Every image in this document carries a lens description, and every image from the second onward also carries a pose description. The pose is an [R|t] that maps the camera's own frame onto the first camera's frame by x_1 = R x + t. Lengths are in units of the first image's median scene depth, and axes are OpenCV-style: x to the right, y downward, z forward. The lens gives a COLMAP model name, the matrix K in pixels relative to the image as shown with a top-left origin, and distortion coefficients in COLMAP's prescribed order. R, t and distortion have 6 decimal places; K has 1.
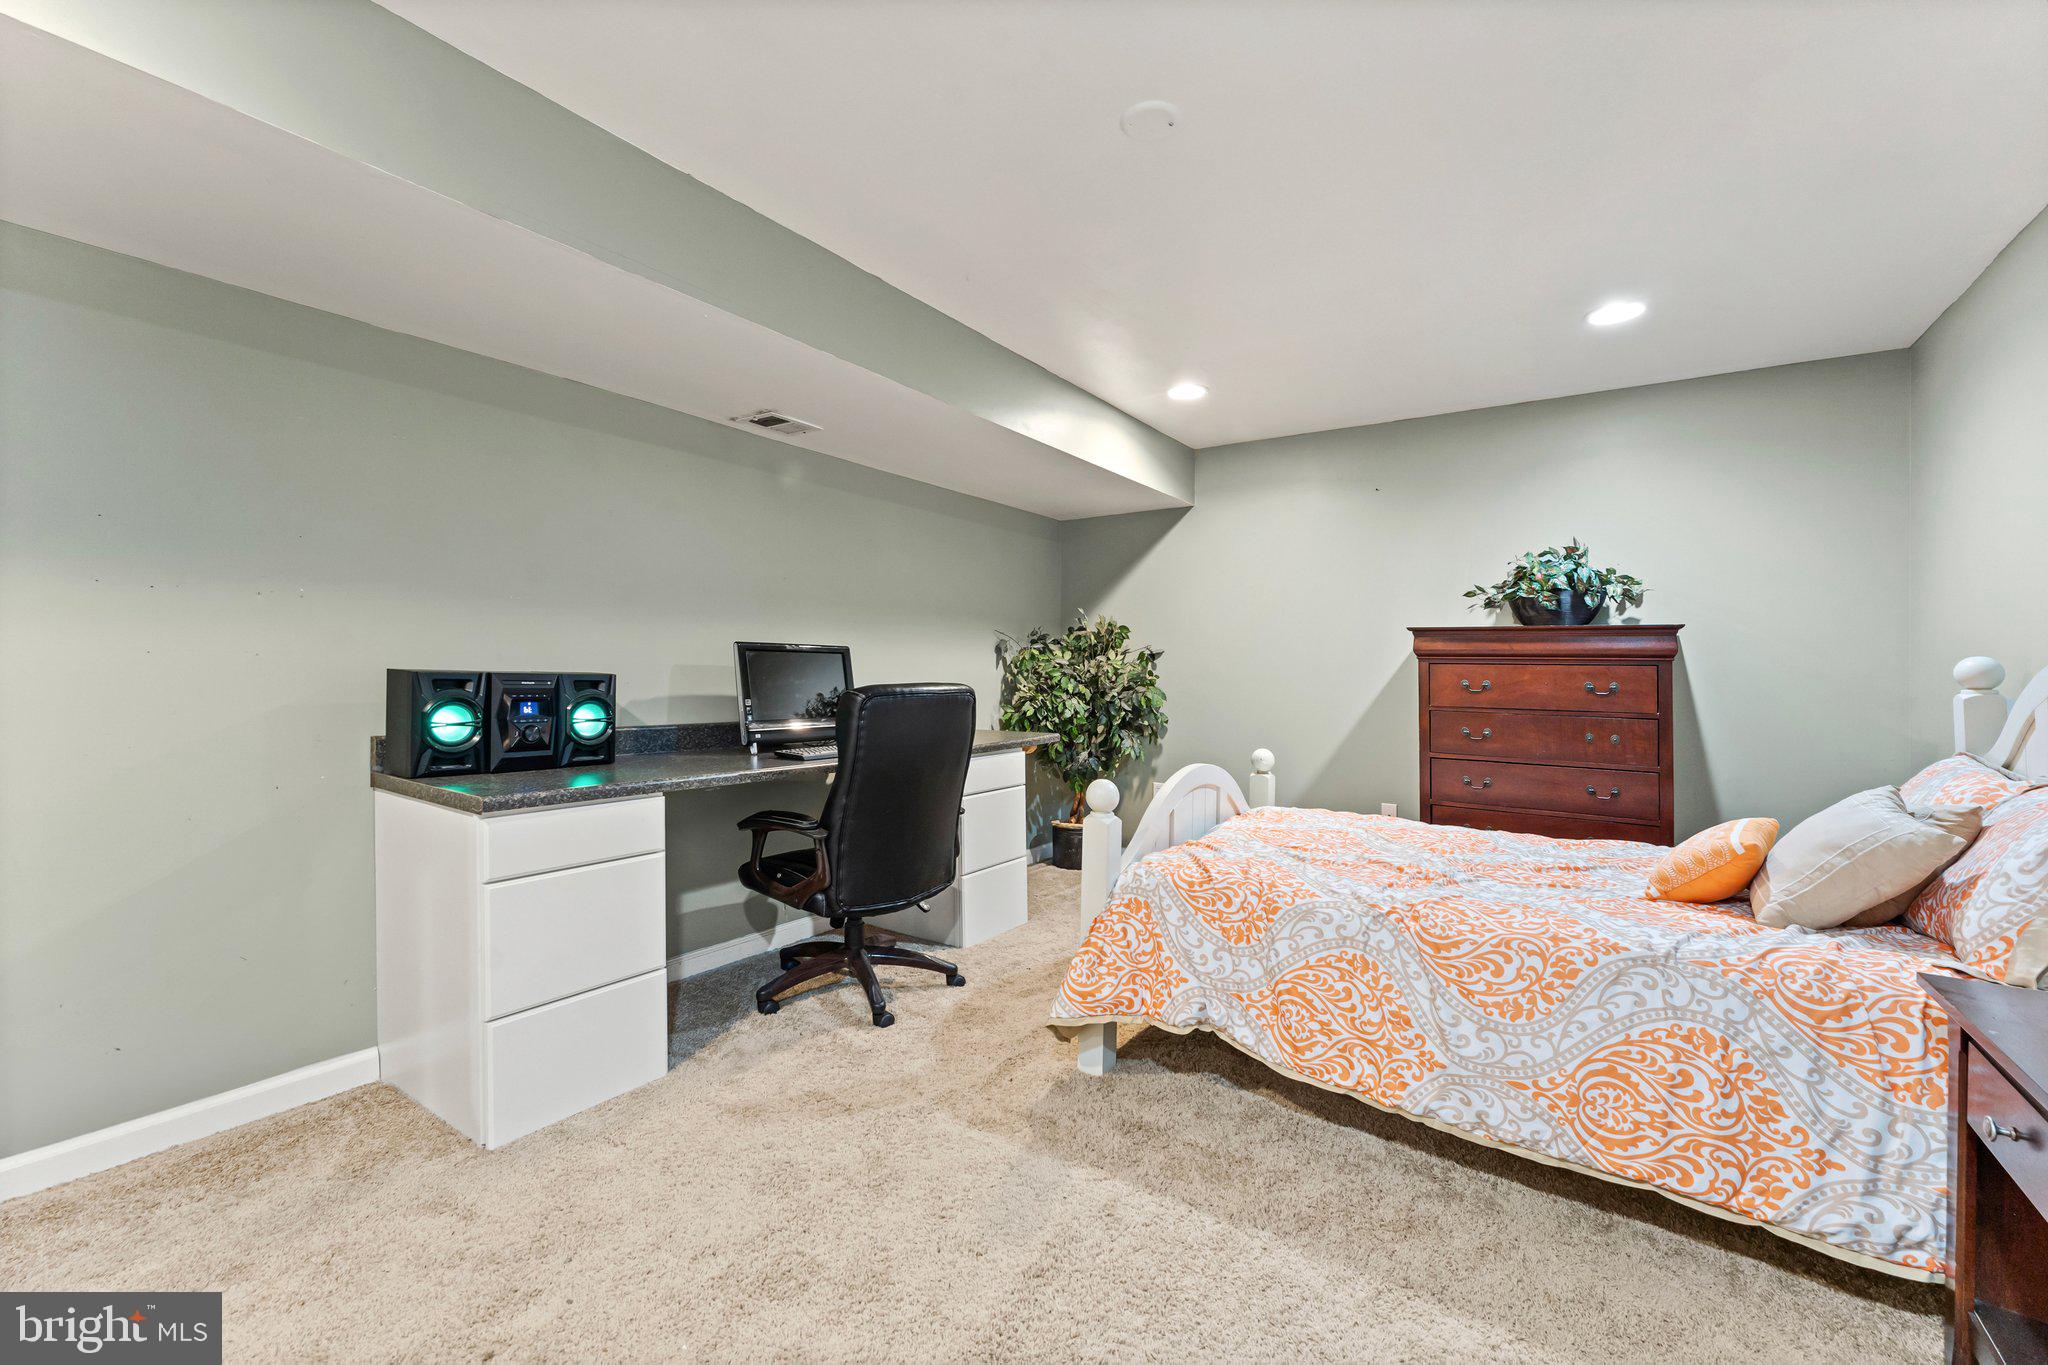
lens RADIAL K [[847.4, 0, 1015.9], [0, 847.4, 673.0], [0, 0, 1]] dist [0.014982, 0.000035]
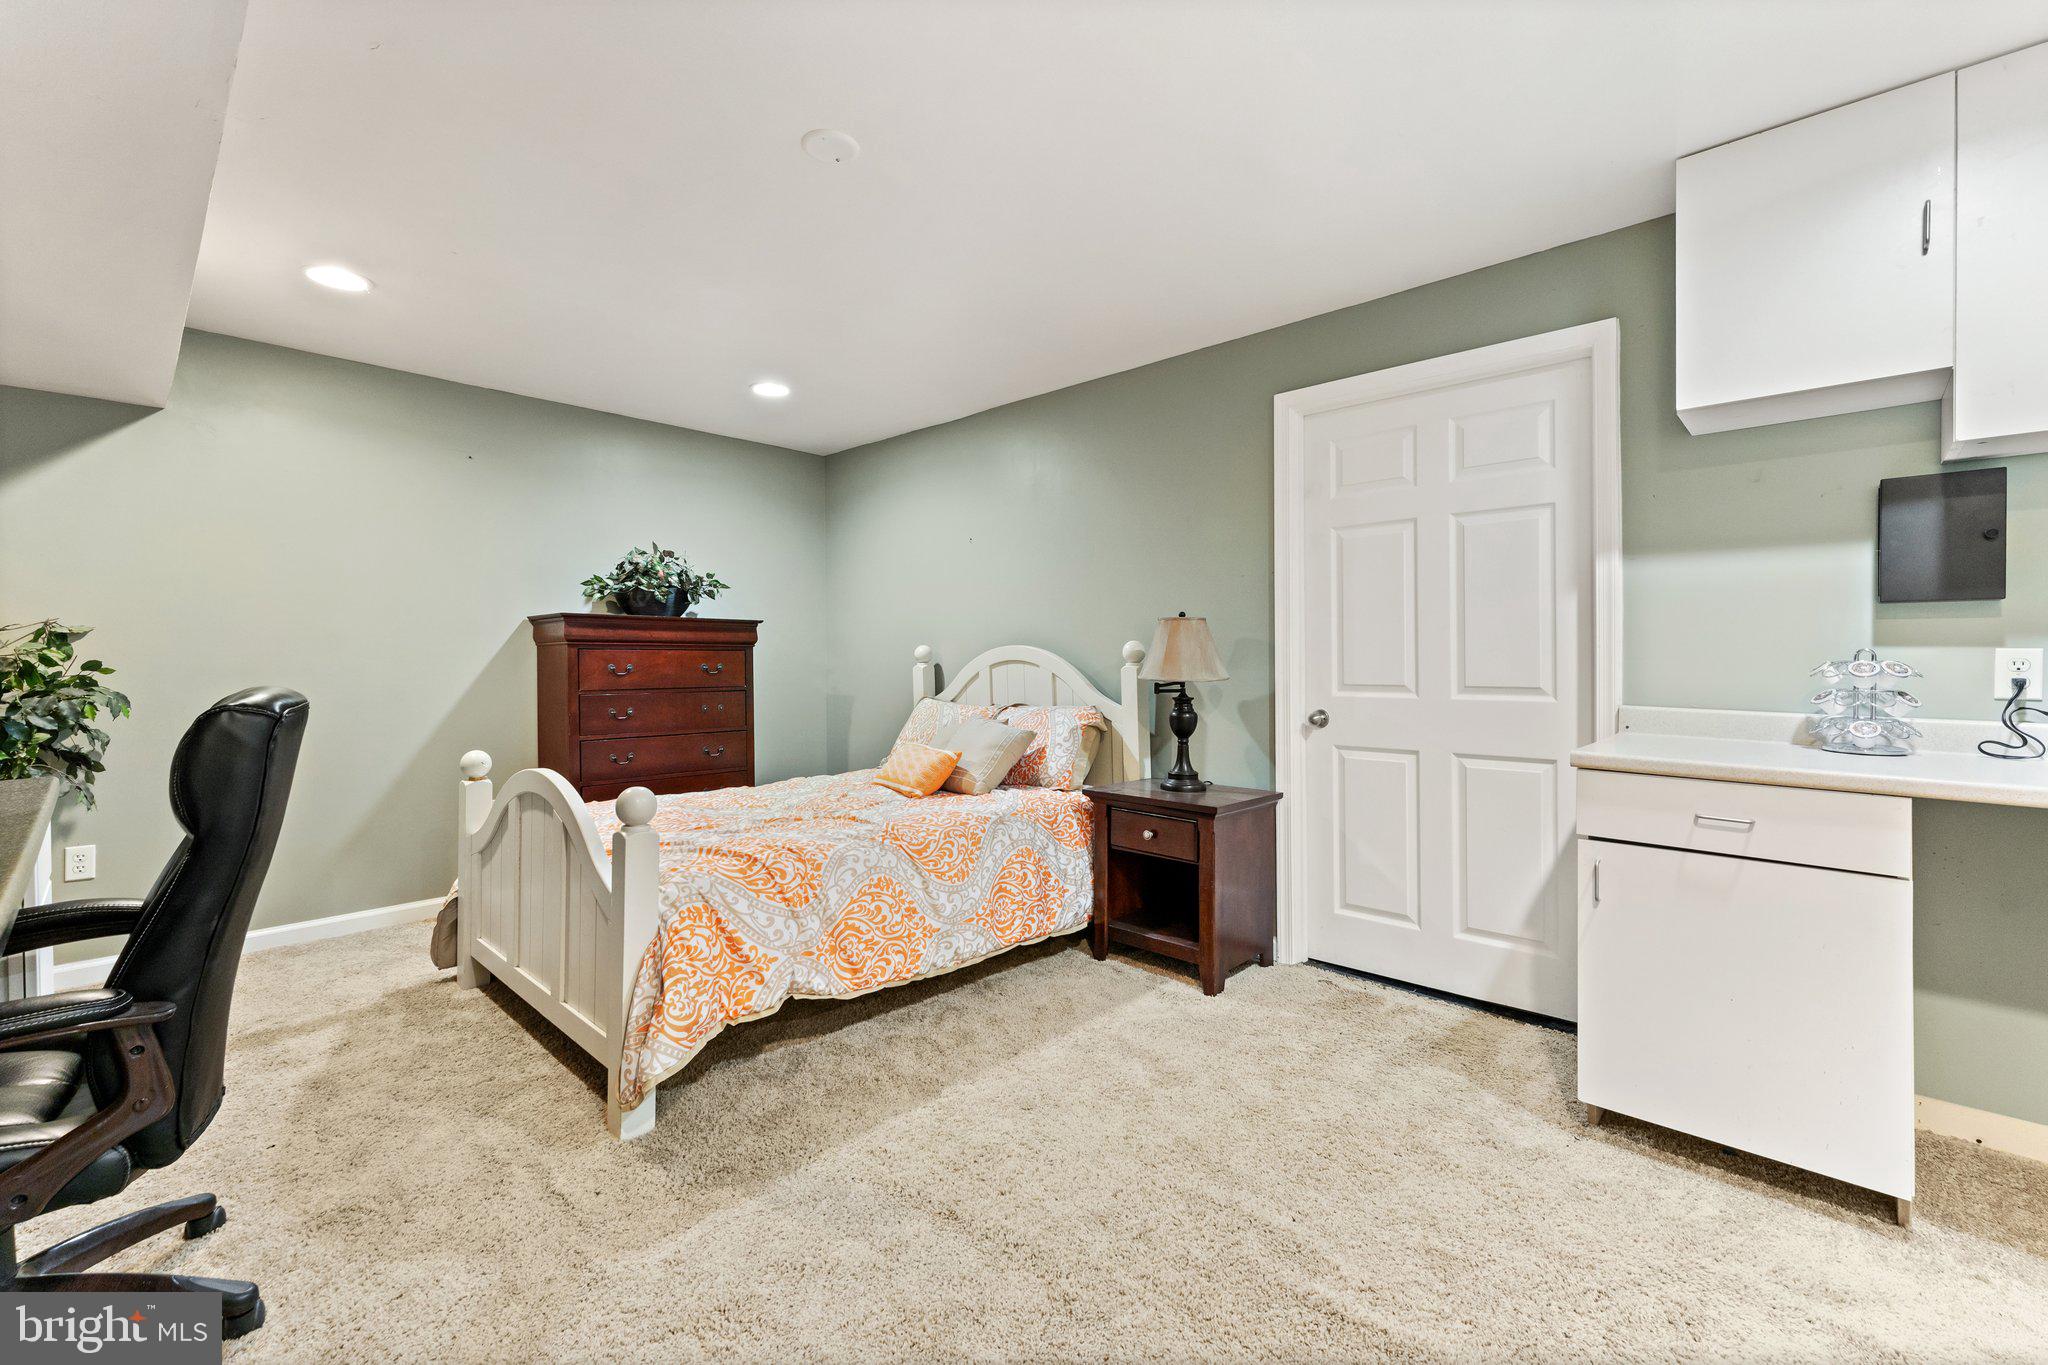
lens RADIAL K [[868.2, 0, 1024.7], [0, 868.2, 644.1], [0, 0, 1]] dist [0.042828, 0.000059]
pose [[0.158881, 0.002069, 0.987296, -0.820245], [0.008862, 0.999955, -0.003522, -0.015319], [-0.987258, 0.009309, 0.158855, 0.536459]]
